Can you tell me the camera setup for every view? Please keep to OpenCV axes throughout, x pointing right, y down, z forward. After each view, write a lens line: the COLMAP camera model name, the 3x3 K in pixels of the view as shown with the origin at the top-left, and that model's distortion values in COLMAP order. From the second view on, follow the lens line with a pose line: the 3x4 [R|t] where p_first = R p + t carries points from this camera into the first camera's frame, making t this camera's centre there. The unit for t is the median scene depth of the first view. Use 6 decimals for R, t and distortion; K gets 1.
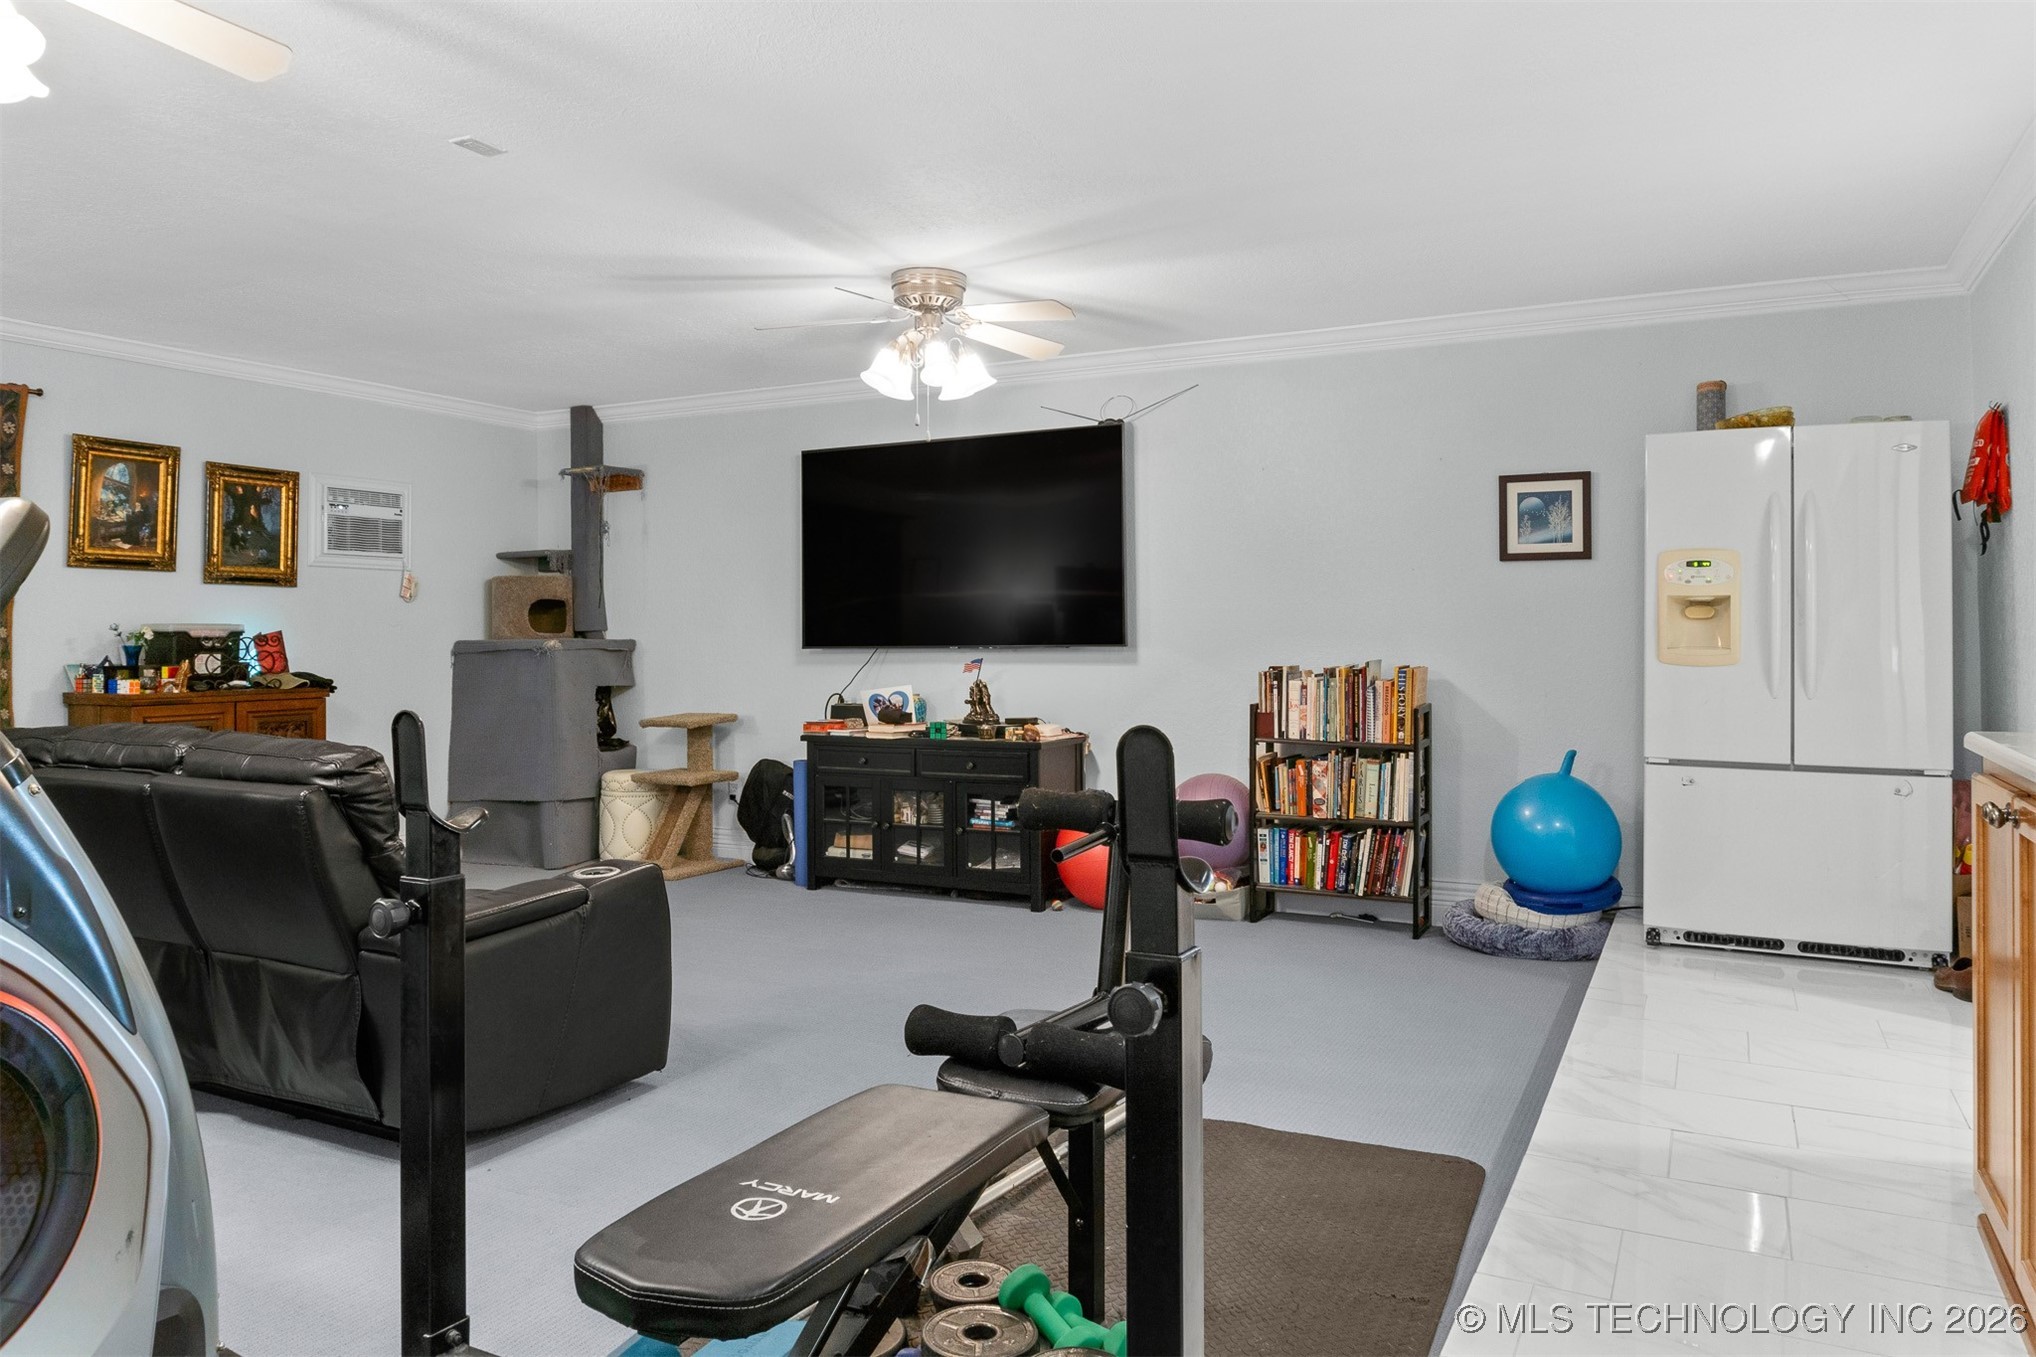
lens RADIAL K [[1351.3, 0, 1000.4], [0, 1351.3, 605.5], [0, 0, 1]] dist [-0.021164, -0.004527]
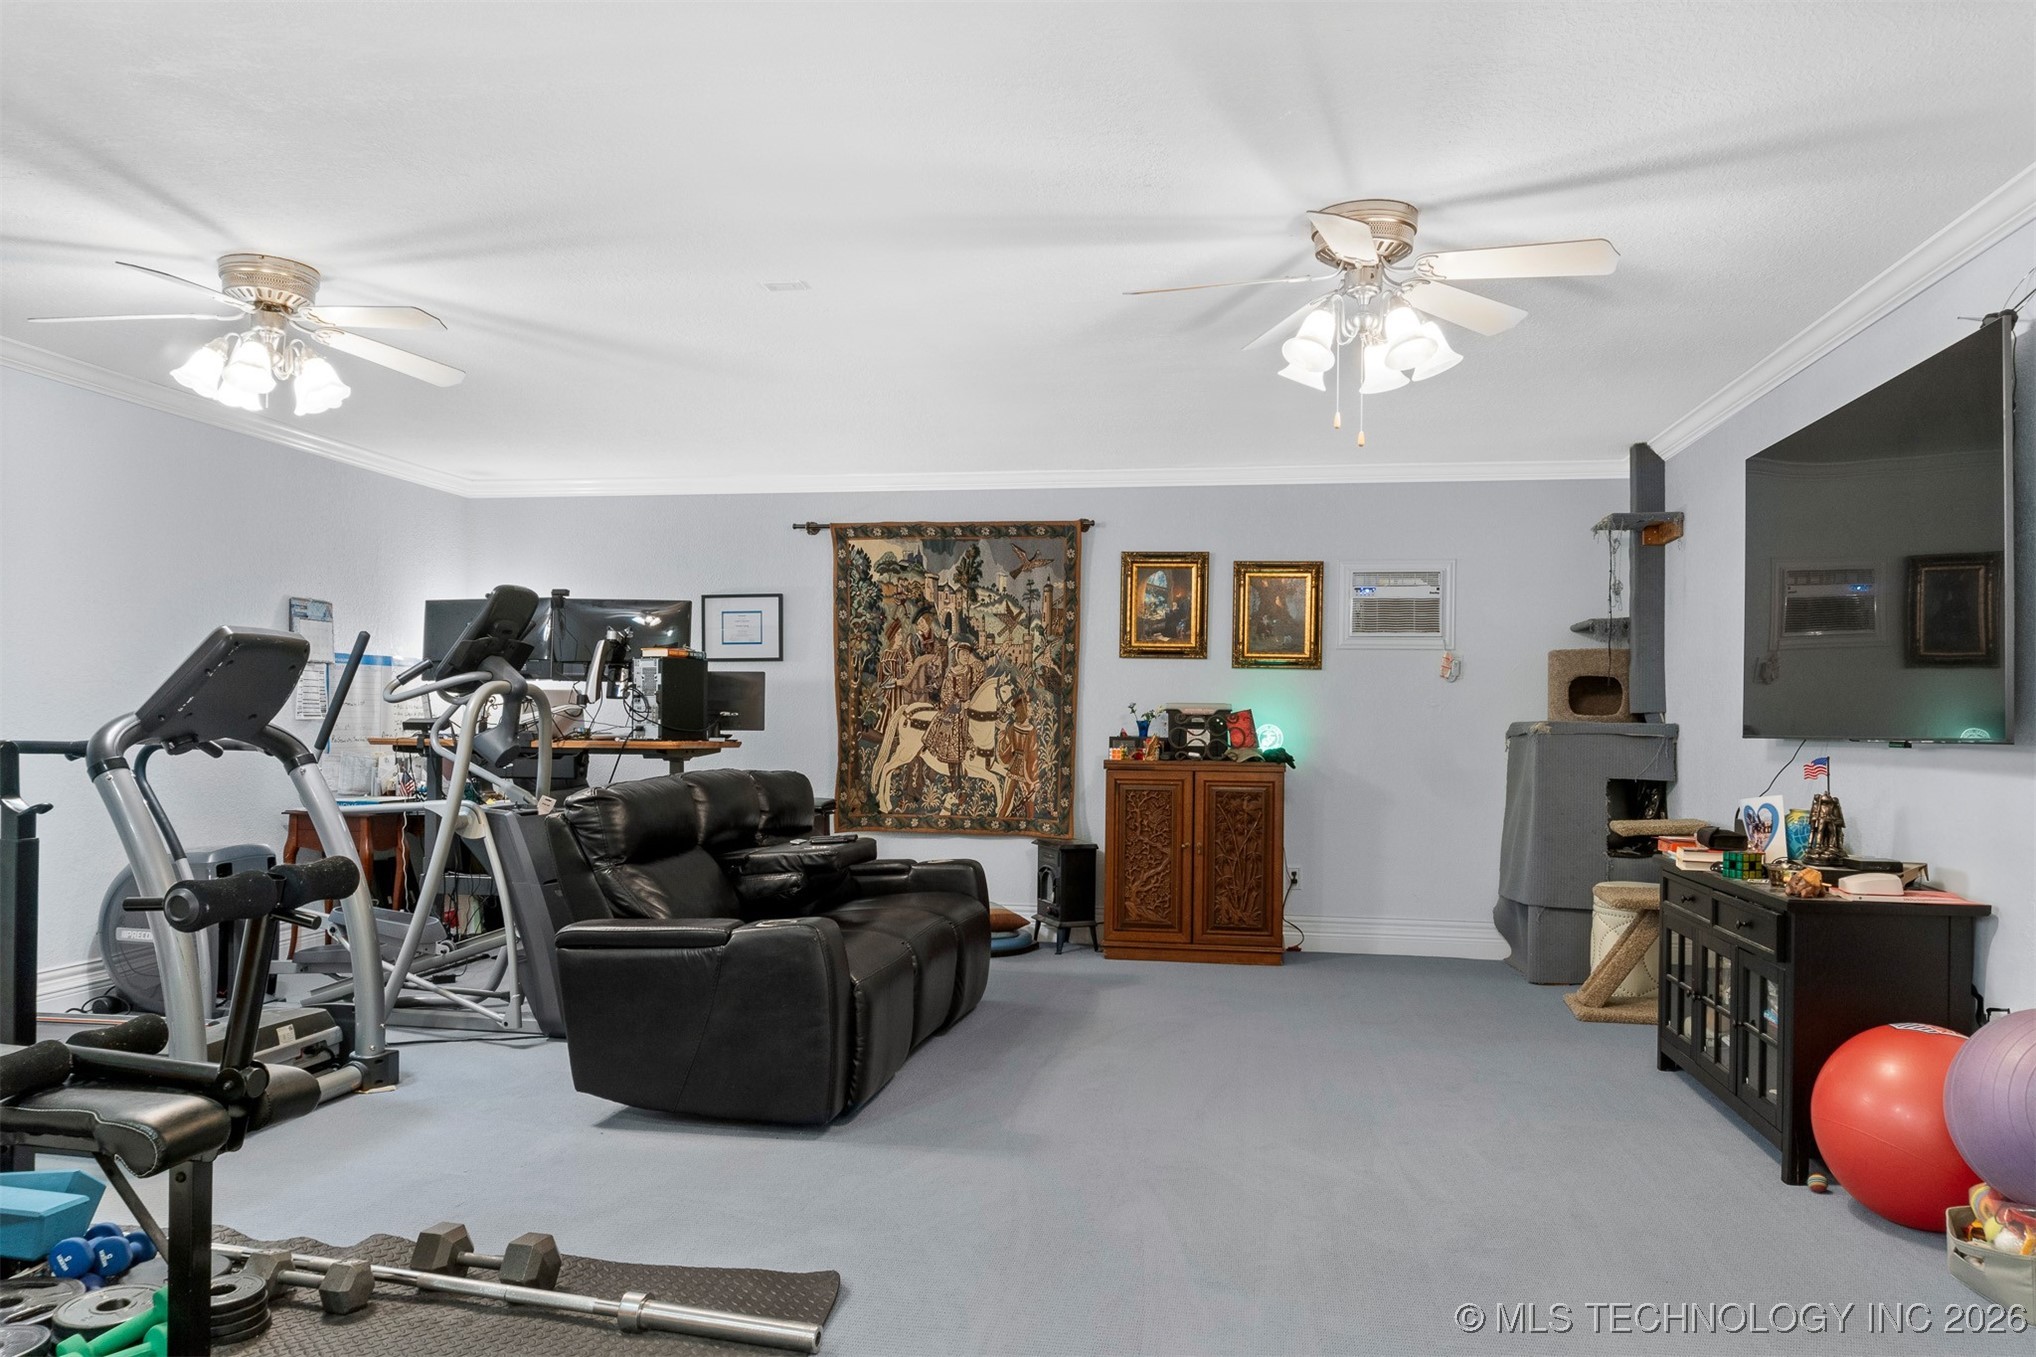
lens RADIAL K [[1351.3, 0, 1018.2], [0, 1351.3, 695.7], [0, 0, 1]] dist [-0.021164, -0.004527]
pose [[0.323754, -0.007913, -0.946108, 0.444165], [0.007396, 0.999956, -0.005833, 0.012574], [0.946112, -0.005108, 0.323799, 0.462327]]
